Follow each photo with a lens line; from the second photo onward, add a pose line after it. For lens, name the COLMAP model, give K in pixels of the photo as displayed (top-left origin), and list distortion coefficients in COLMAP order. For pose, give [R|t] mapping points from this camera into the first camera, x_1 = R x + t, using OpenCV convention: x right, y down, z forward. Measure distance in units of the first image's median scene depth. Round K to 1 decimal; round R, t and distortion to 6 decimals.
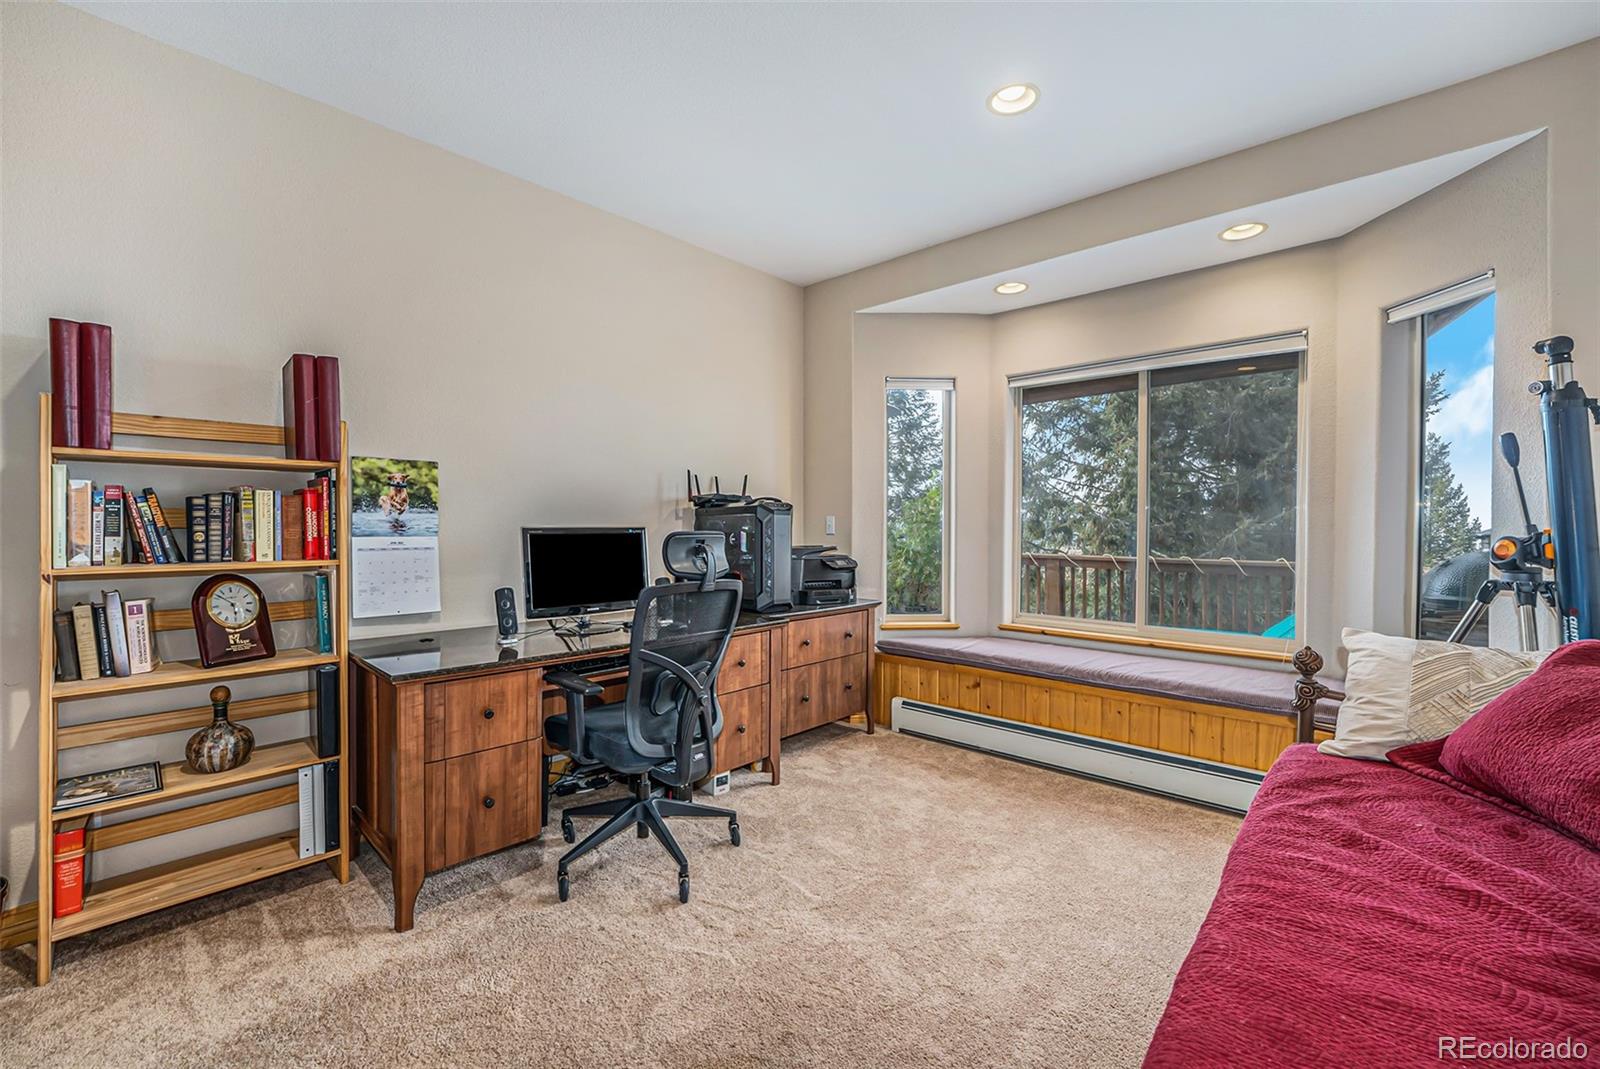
lens RADIAL K [[667.2, 0, 799.0], [0, 667.2, 523.1], [0, 0, 1]] dist [0.000444, -0.003752]
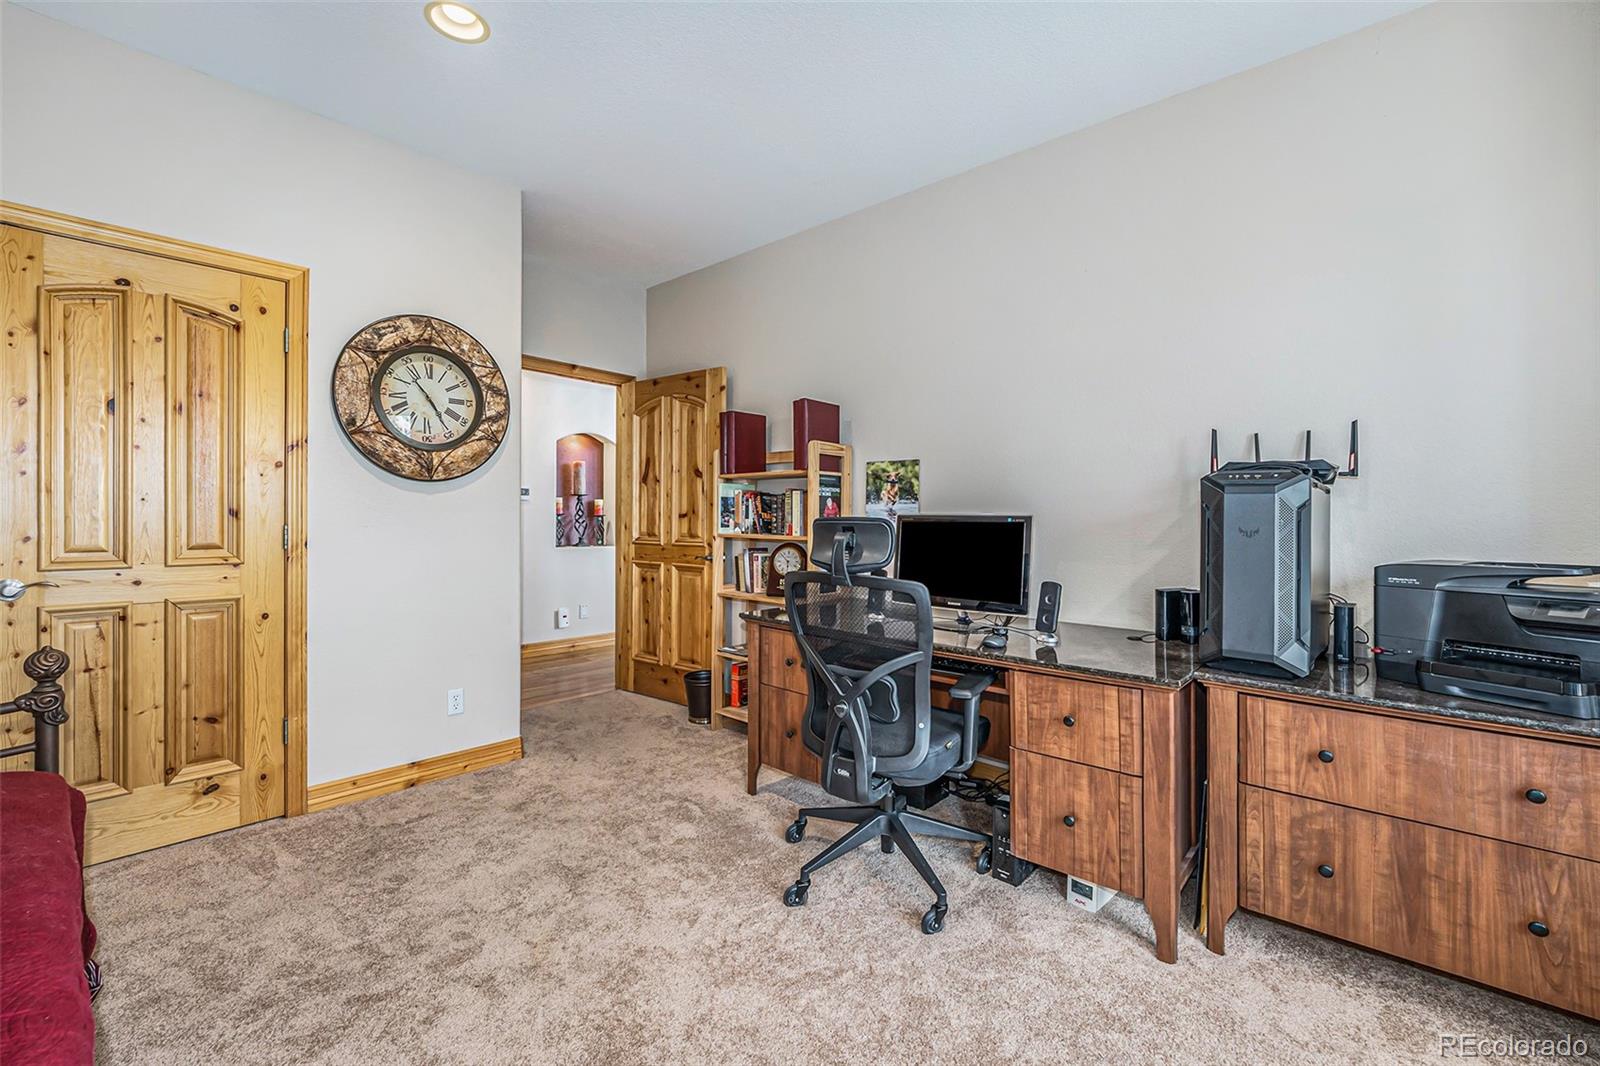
lens RADIAL K [[638.6, 0, 800.6], [0, 638.6, 513.7], [0, 0, 1]] dist [-0.000428, -0.006693]
pose [[0.050861, -0.001418, -0.998705, 0.578453], [-0.004612, 0.999988, -0.001655, 0.006067], [0.998695, 0.004690, 0.050853, 0.755868]]
